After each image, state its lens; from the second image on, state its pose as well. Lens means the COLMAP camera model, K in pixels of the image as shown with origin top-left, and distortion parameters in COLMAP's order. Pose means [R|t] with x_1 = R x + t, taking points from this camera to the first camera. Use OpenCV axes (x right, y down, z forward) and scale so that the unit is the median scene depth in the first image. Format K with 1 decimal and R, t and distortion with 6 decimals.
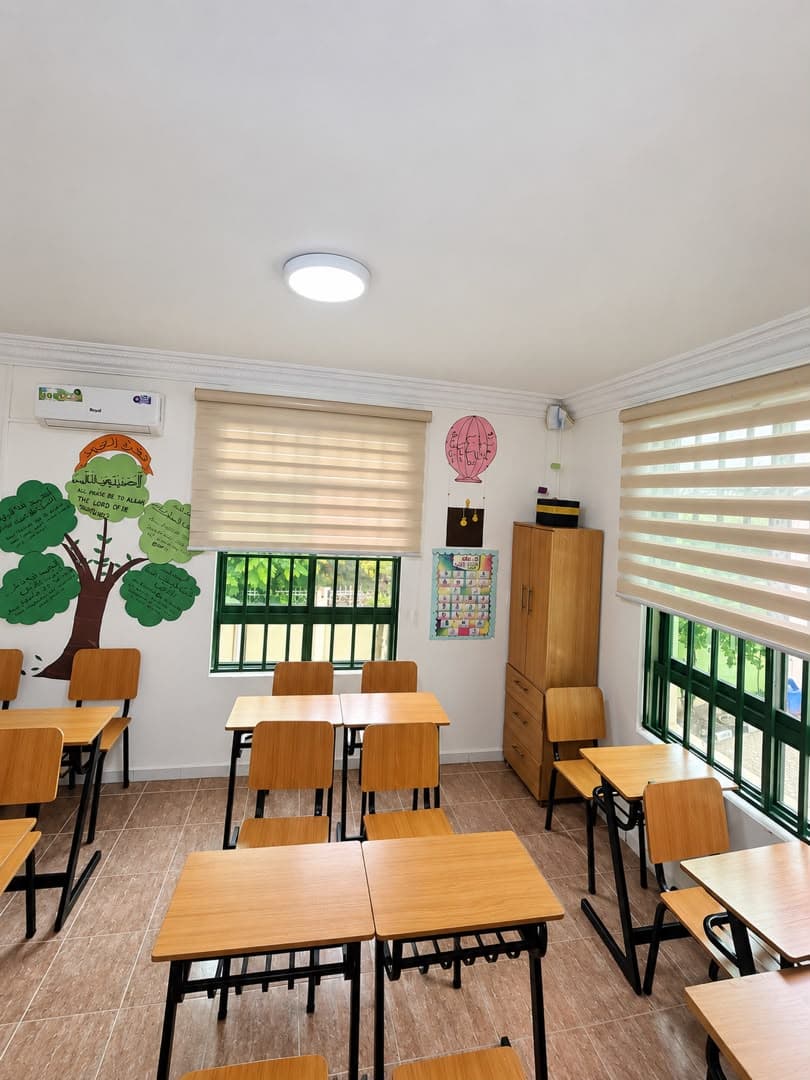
lens RADIAL K [[475.7, 0, 403.1], [0, 475.7, 476.9], [0, 0, 1]] dist [0.030286, -0.000204]
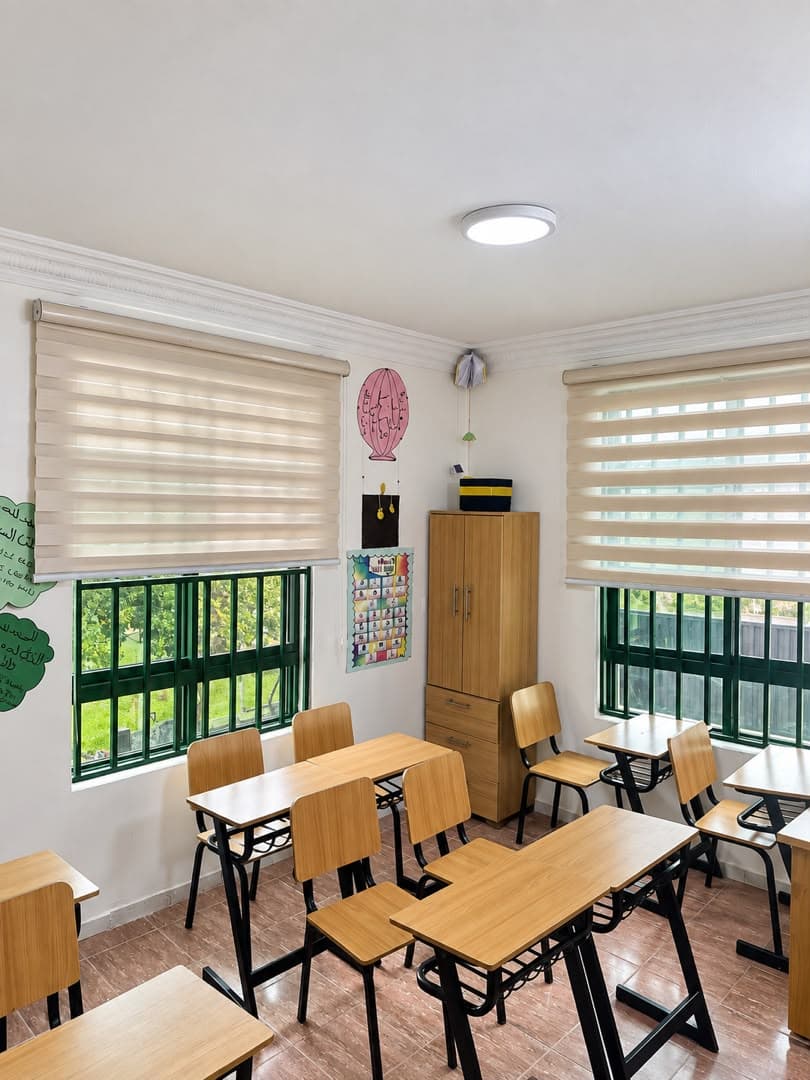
lens RADIAL K [[812.9, 0, 405.0], [0, 812.9, 540.0], [0, 0, 1]] dist [0.174051, -0.000502]
pose [[0.820740, -0.080025, 0.565670, -0.572506], [0.011689, 0.992286, 0.123417, -0.022206], [-0.571183, -0.094681, 0.815344, -0.074946]]
